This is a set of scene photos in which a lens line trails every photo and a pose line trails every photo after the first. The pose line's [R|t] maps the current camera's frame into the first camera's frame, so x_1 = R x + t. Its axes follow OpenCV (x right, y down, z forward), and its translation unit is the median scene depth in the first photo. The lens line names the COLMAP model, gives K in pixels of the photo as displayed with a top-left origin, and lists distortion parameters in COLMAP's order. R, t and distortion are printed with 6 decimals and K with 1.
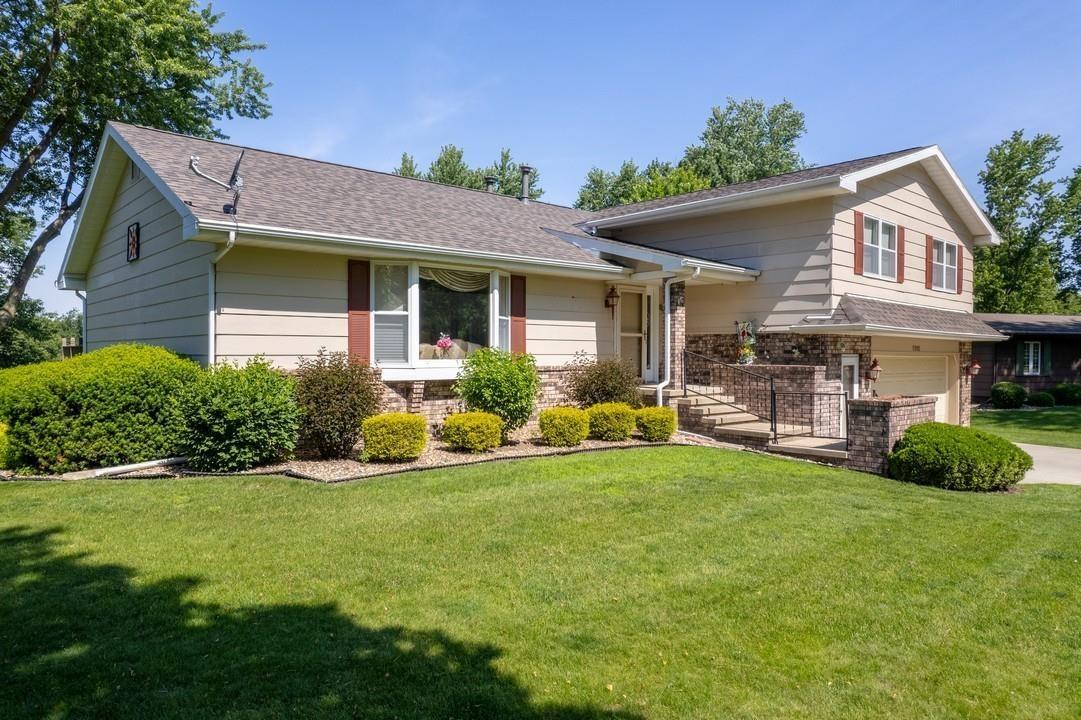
lens RADIAL K [[697.0, 0, 541.6], [0, 697.0, 348.9], [0, 0, 1]] dist [-0.068972, 0.069912]
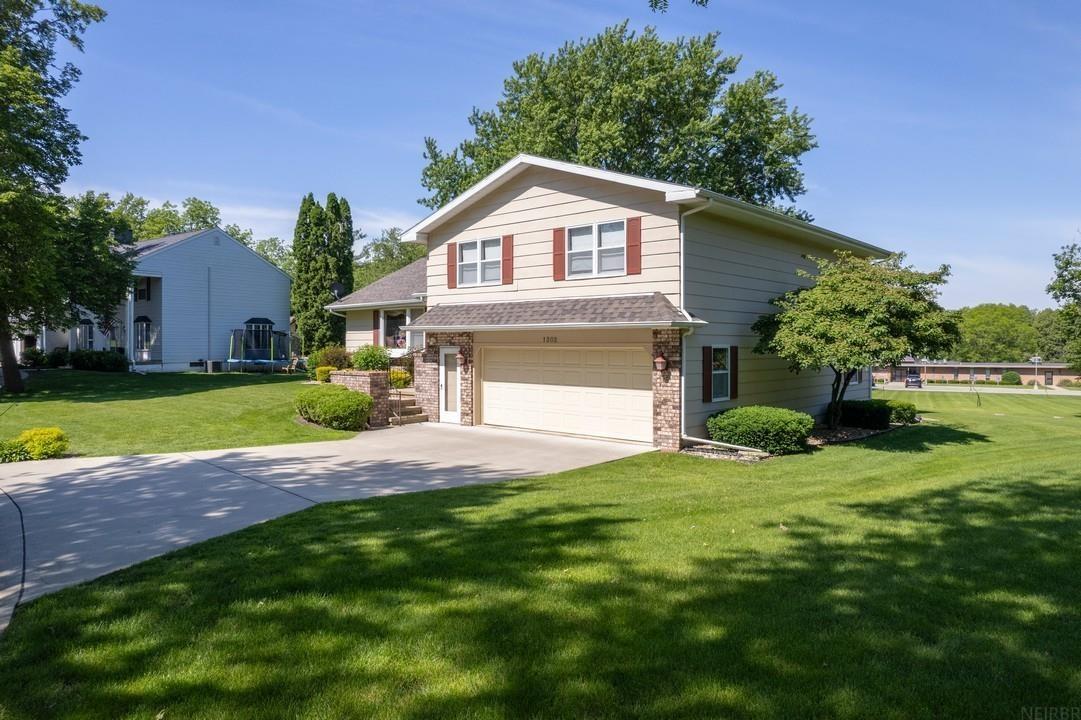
lens RADIAL K [[697.0, 0, 541.6], [0, 697.0, 348.9], [0, 0, 1]] dist [-0.068972, 0.069912]
pose [[0.124528, 0.003495, -0.992210, 1.830177], [0.010133, 0.999937, 0.004794, 0.009253], [0.992164, -0.010651, 0.124485, 0.978488]]
